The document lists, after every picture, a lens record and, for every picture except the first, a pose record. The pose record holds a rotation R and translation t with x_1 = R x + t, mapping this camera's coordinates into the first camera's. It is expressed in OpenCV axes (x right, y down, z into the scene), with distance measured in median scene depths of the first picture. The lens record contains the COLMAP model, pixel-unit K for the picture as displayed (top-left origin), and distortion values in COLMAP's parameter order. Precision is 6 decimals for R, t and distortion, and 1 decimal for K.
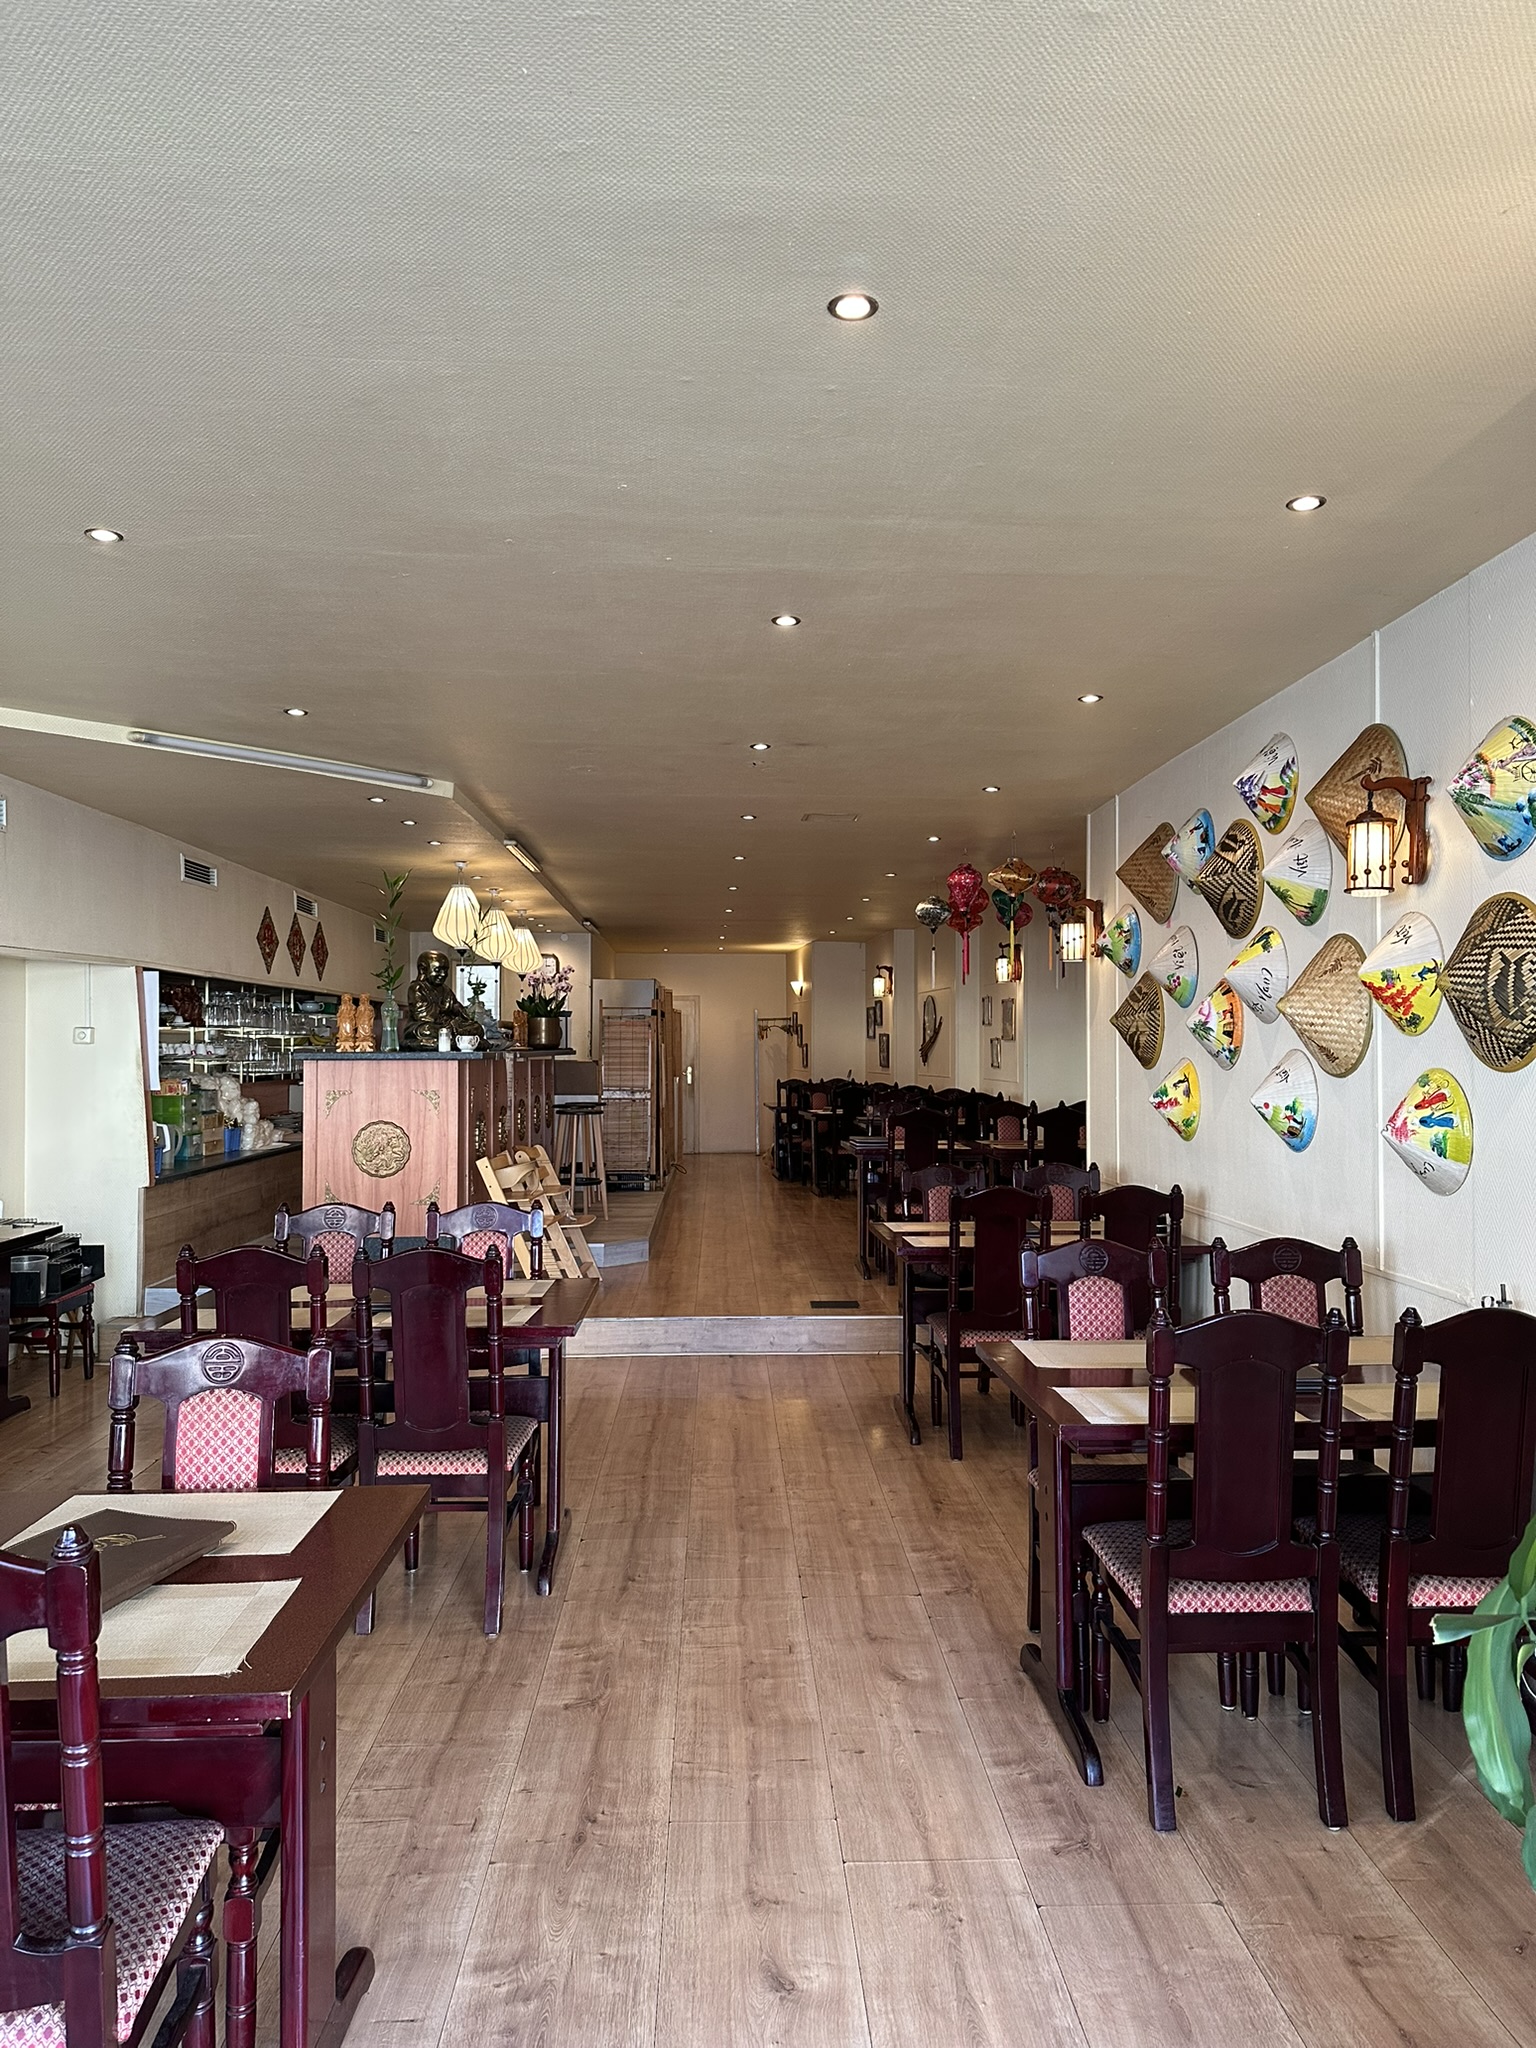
lens RADIAL K [[1427.8, 0, 766.7], [0, 1427.8, 1013.3], [0, 0, 1]] dist [0.078657, -0.099084]
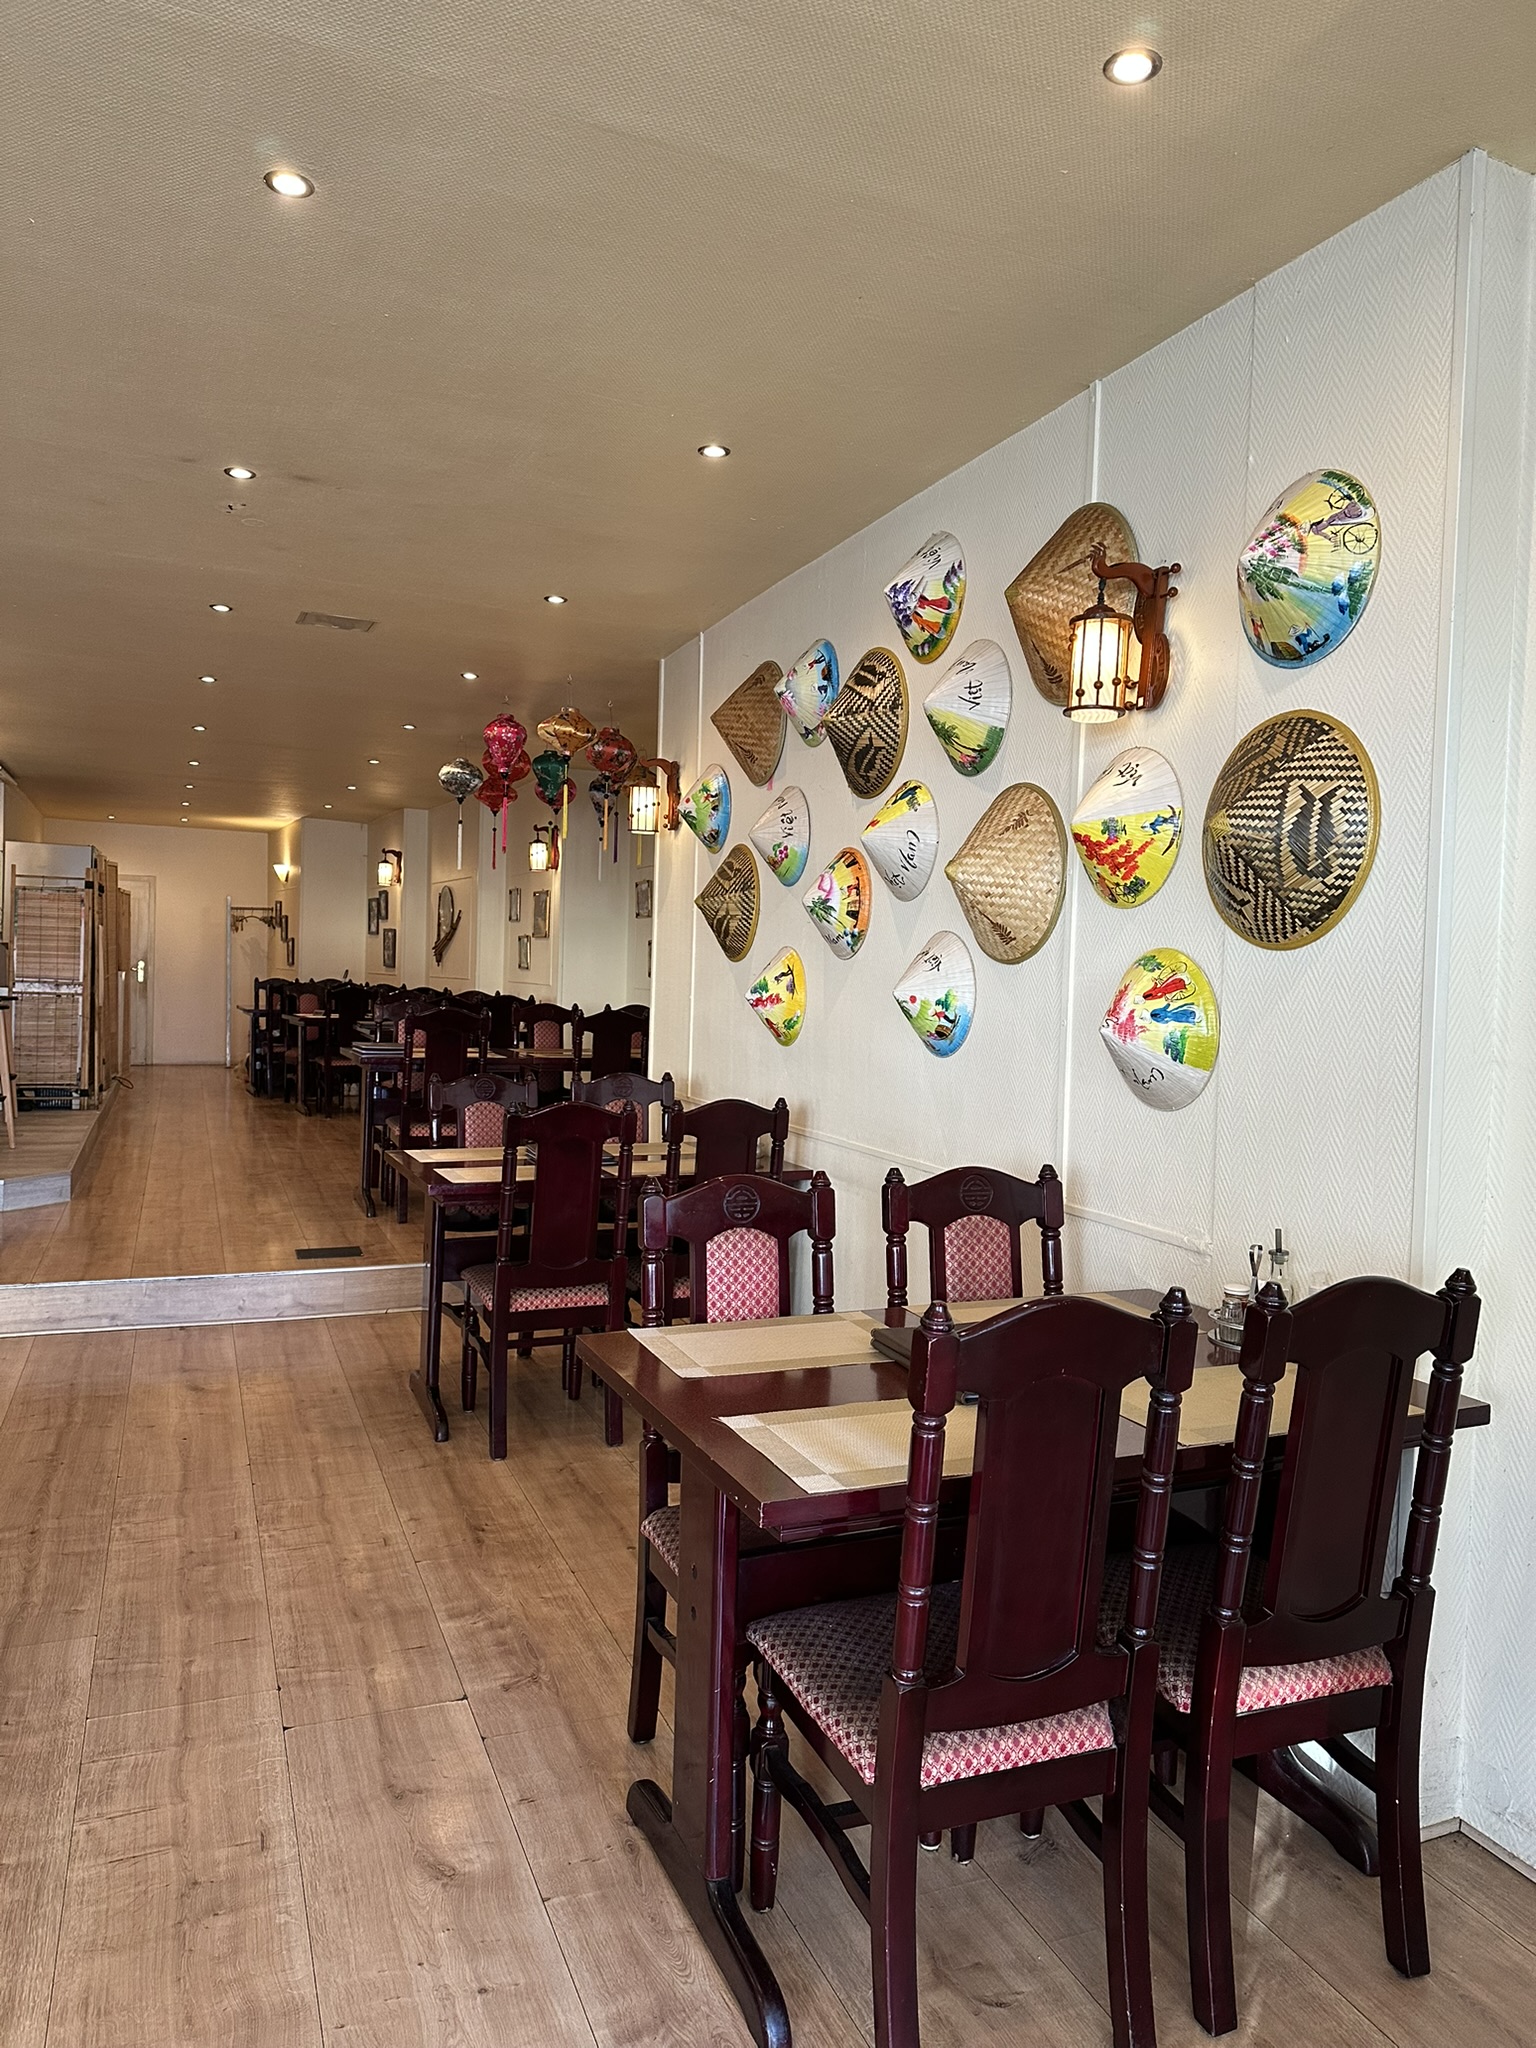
lens RADIAL K [[1427.8, 0, 766.7], [0, 1427.8, 1013.3], [0, 0, 1]] dist [0.078657, -0.099084]
pose [[0.939013, 0.019494, 0.343330, -0.000934], [-0.039432, 0.997910, 0.051184, 0.032123], [-0.341614, -0.061601, 0.937819, 0.266973]]
